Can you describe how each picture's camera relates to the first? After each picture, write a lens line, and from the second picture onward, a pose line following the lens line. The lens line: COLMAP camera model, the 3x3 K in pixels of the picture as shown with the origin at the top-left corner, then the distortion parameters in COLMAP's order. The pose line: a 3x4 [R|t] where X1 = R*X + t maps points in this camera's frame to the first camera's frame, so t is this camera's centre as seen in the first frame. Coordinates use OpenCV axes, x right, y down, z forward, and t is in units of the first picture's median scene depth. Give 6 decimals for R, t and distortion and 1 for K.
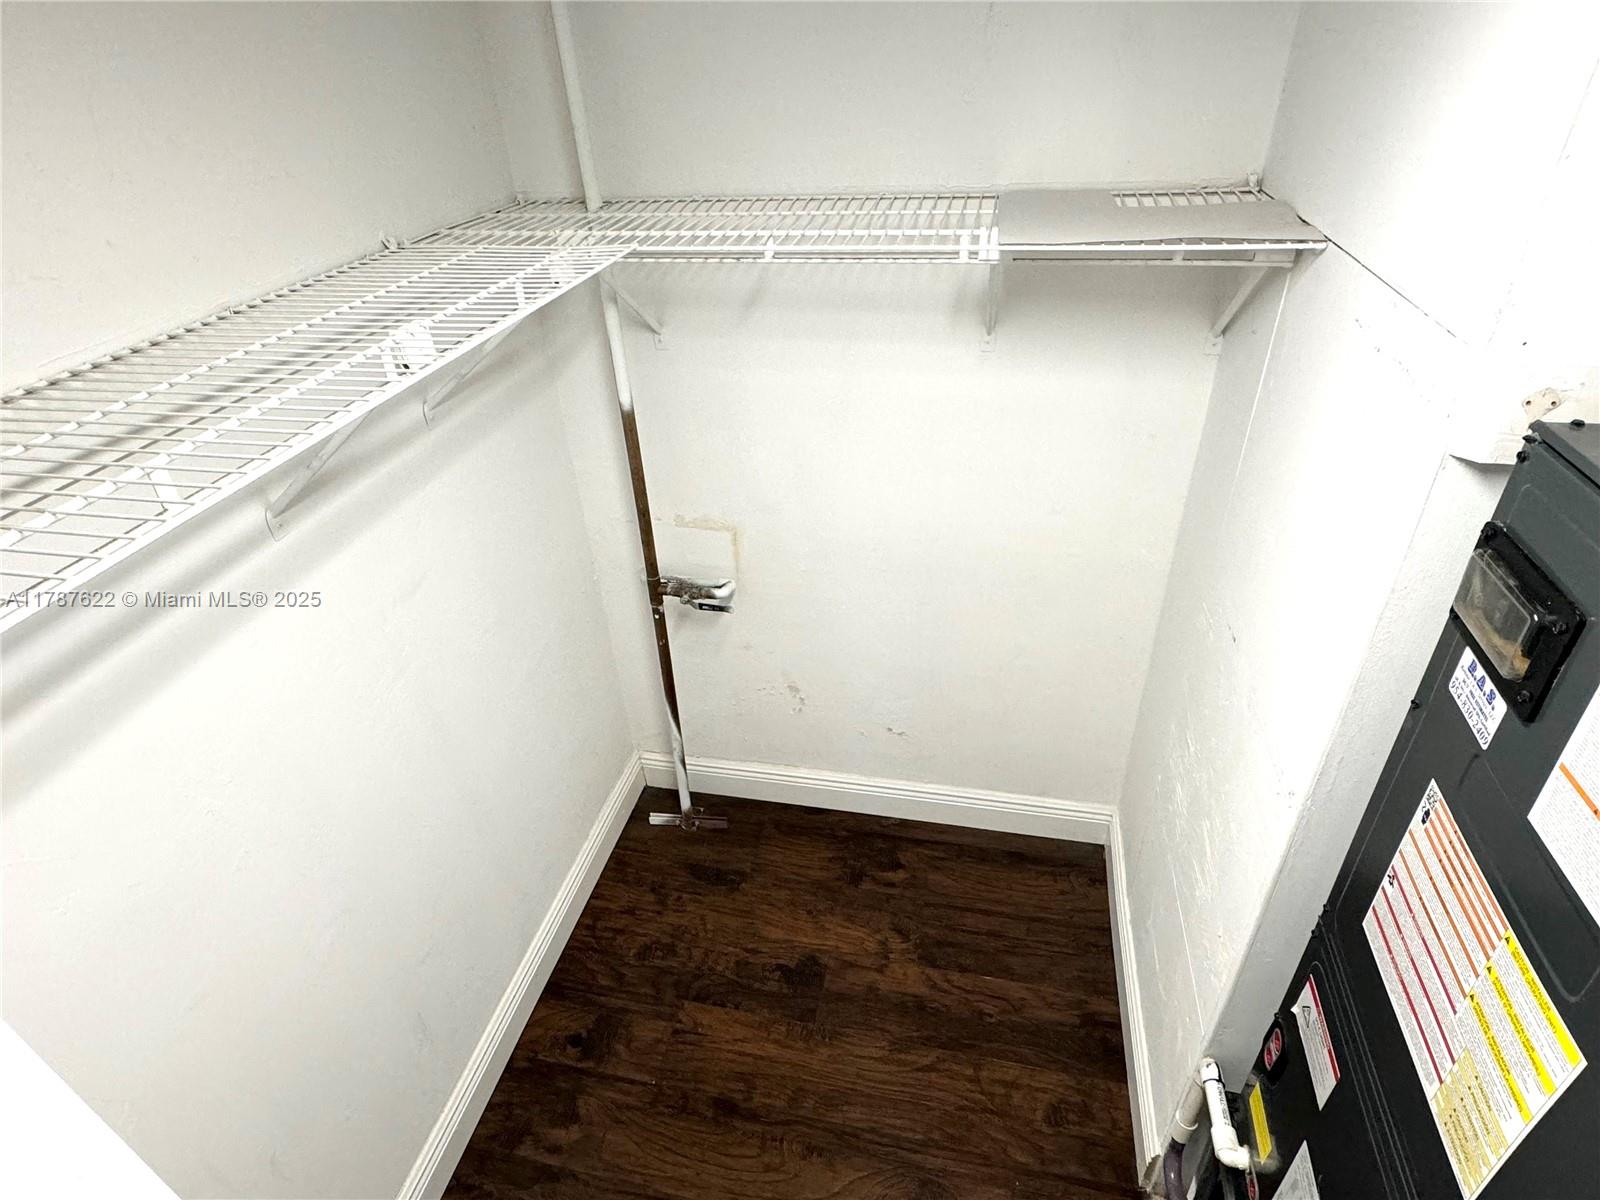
lens RADIAL K [[865.1, 0, 792.1], [0, 865.1, 601.2], [0, 0, 1]] dist [-0.003862, 0.002920]
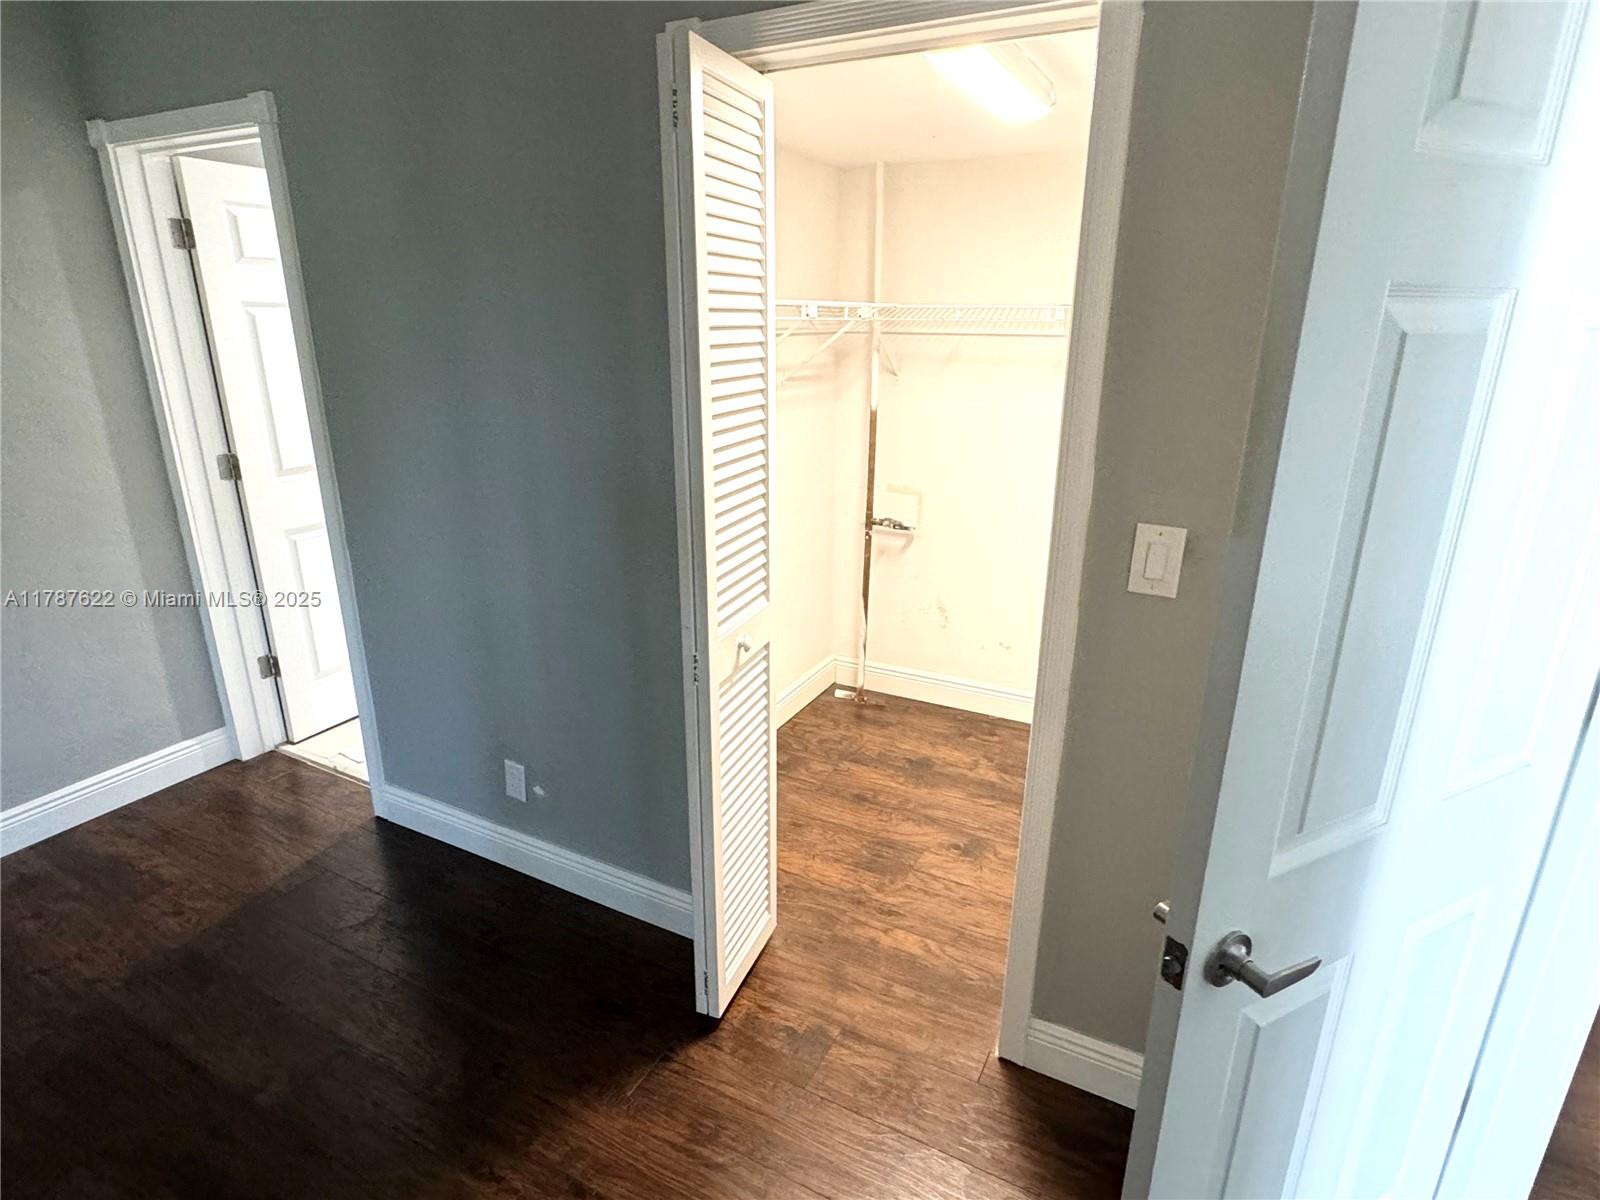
lens RADIAL K [[865.1, 0, 792.4], [0, 865.1, 598.0], [0, 0, 1]] dist [-0.003862, 0.002920]
pose [[0.962937, 0.134811, -0.233621, 0.122665], [-0.192175, 0.950666, -0.243524, 0.609200], [0.189266, 0.279394, 0.941338, -0.634645]]
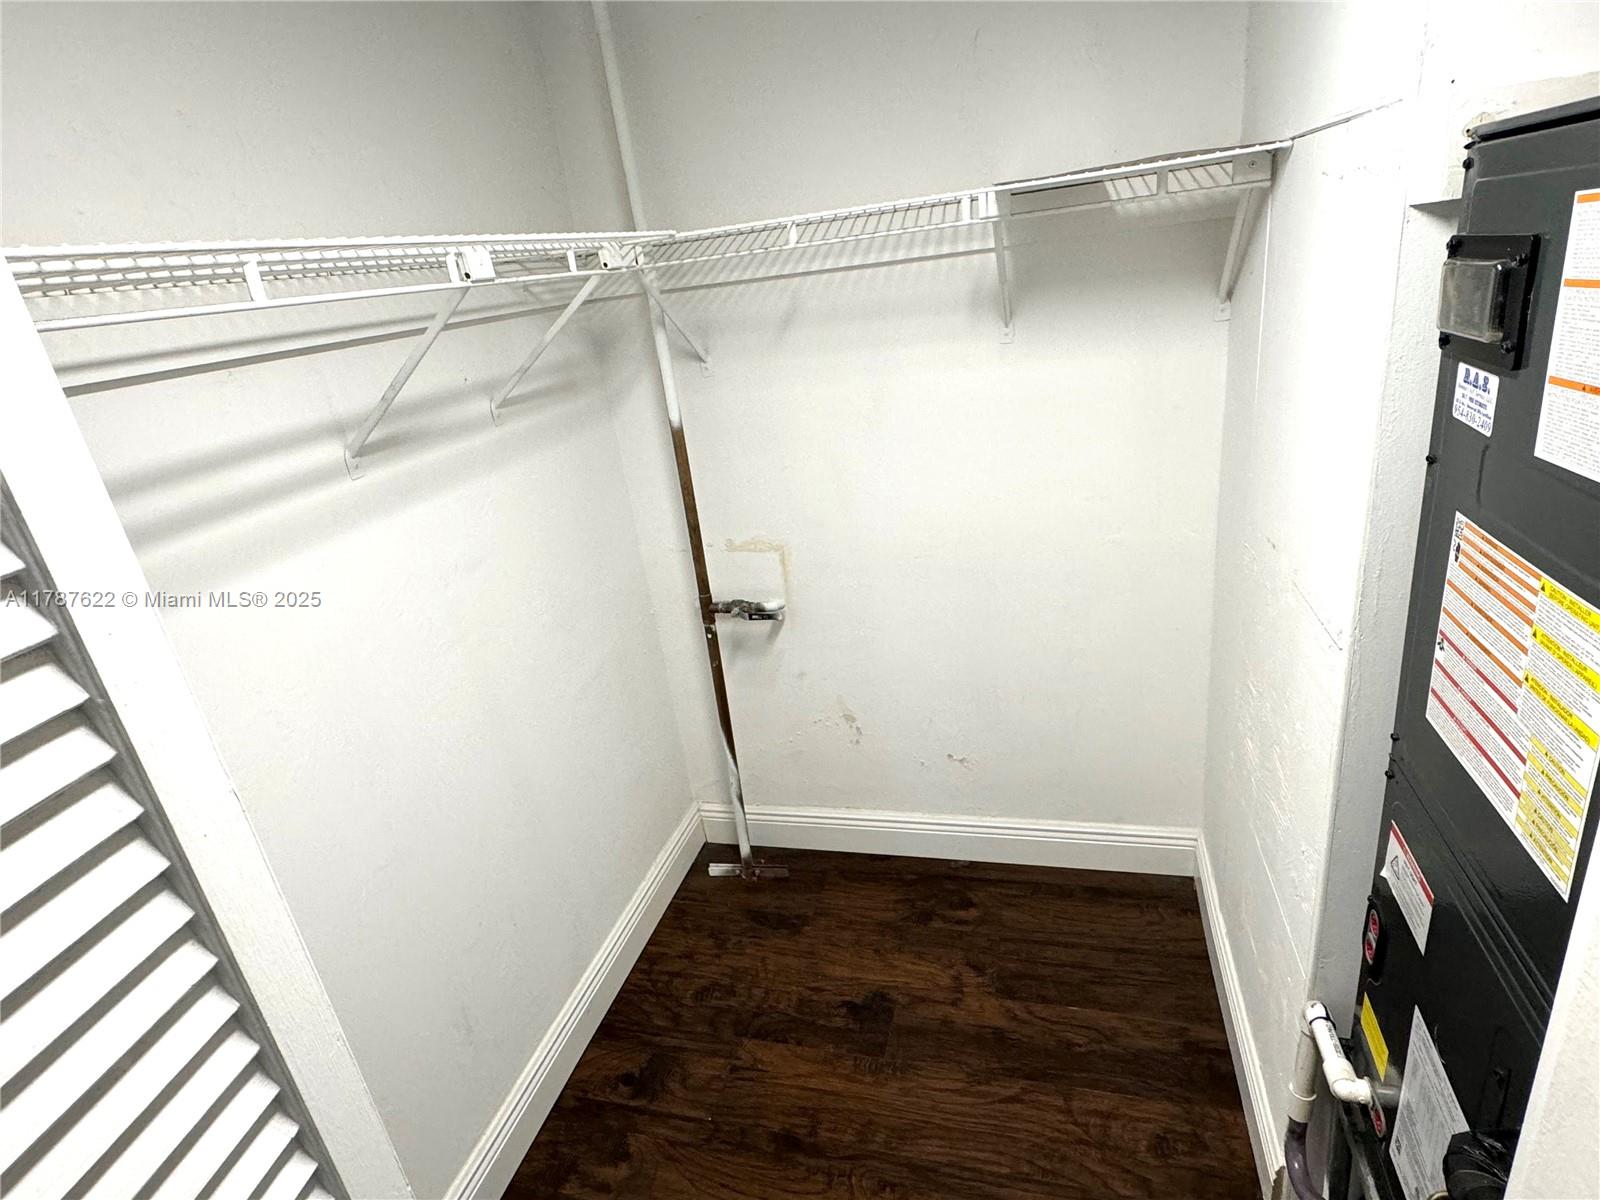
lens RADIAL K [[865.1, 0, 795.4], [0, 865.1, 600.6], [0, 0, 1]] dist [-0.003862, 0.002920]
pose [[0.995620, -0.050865, -0.078449, 0.029163], [0.033549, 0.977544, -0.208042, 0.205288], [0.087269, 0.204499, 0.974969, 0.001033]]
